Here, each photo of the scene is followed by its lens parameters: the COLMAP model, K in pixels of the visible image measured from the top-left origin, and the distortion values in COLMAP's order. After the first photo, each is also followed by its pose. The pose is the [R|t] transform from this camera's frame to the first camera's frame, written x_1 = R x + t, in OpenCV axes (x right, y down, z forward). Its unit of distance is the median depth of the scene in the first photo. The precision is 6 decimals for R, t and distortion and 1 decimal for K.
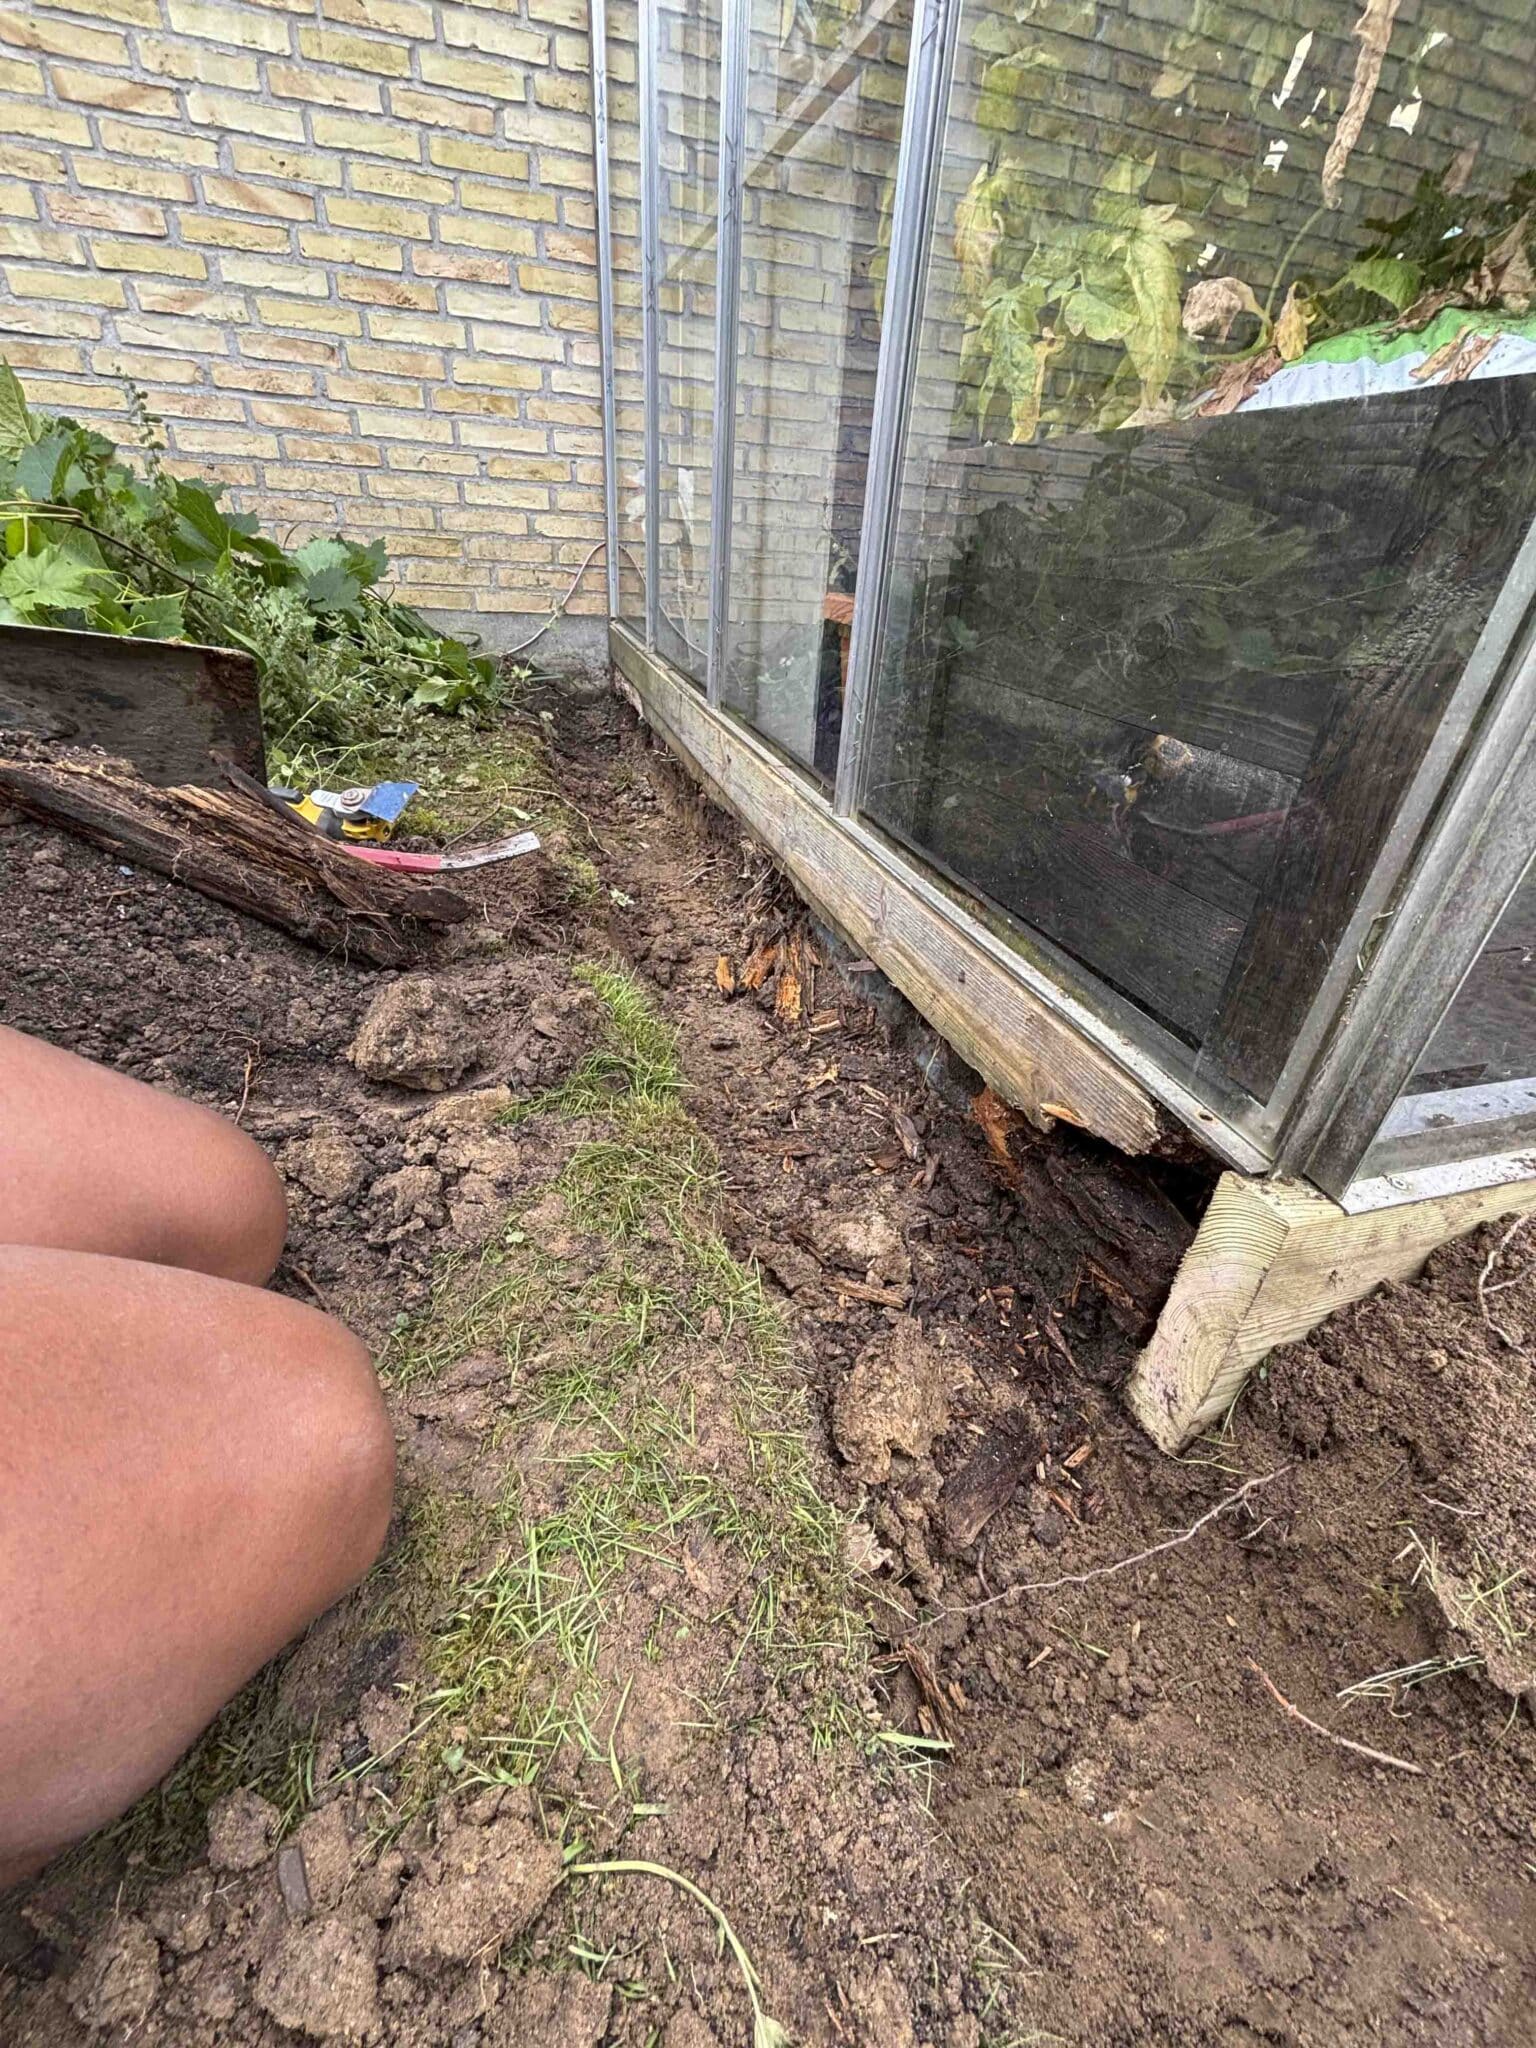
lens RADIAL K [[821.4, 0, 768.0], [0, 821.4, 1024.0], [0, 0, 1]] dist [0.026649, -0.009433]
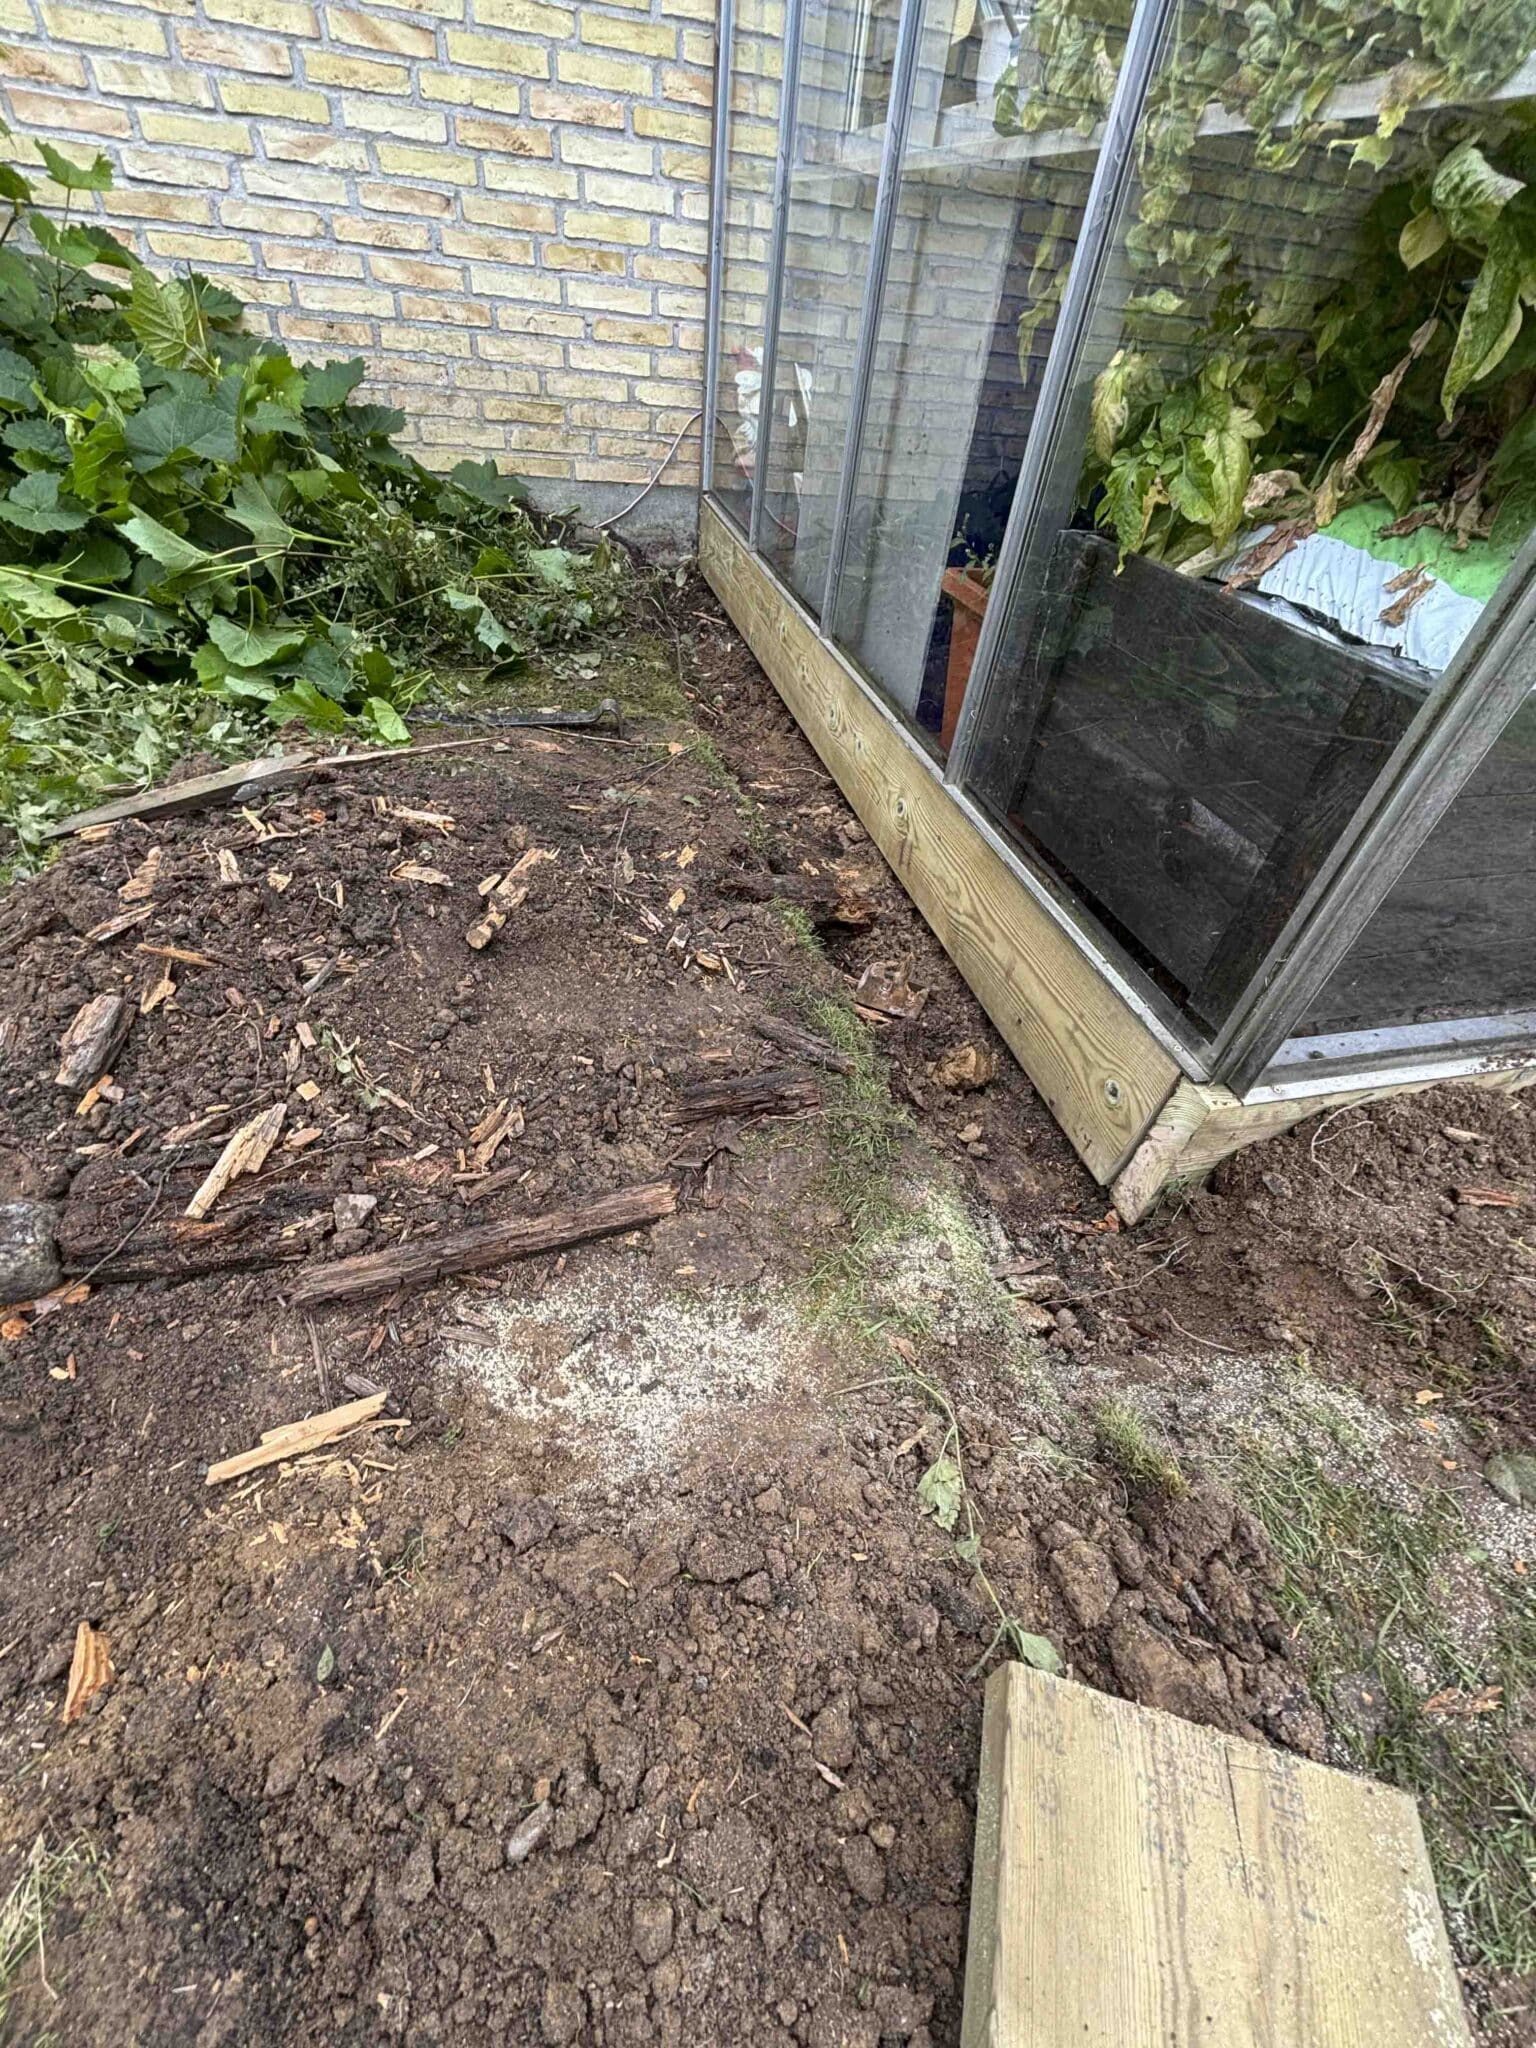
lens RADIAL K [[821.4, 0, 768.0], [0, 821.4, 1024.0], [0, 0, 1]] dist [0.026649, -0.009433]
pose [[0.998602, 0.052496, -0.006213, -0.082788], [-0.050238, 0.979026, 0.197446, -0.058808], [0.016448, -0.196858, 0.980294, -0.179715]]
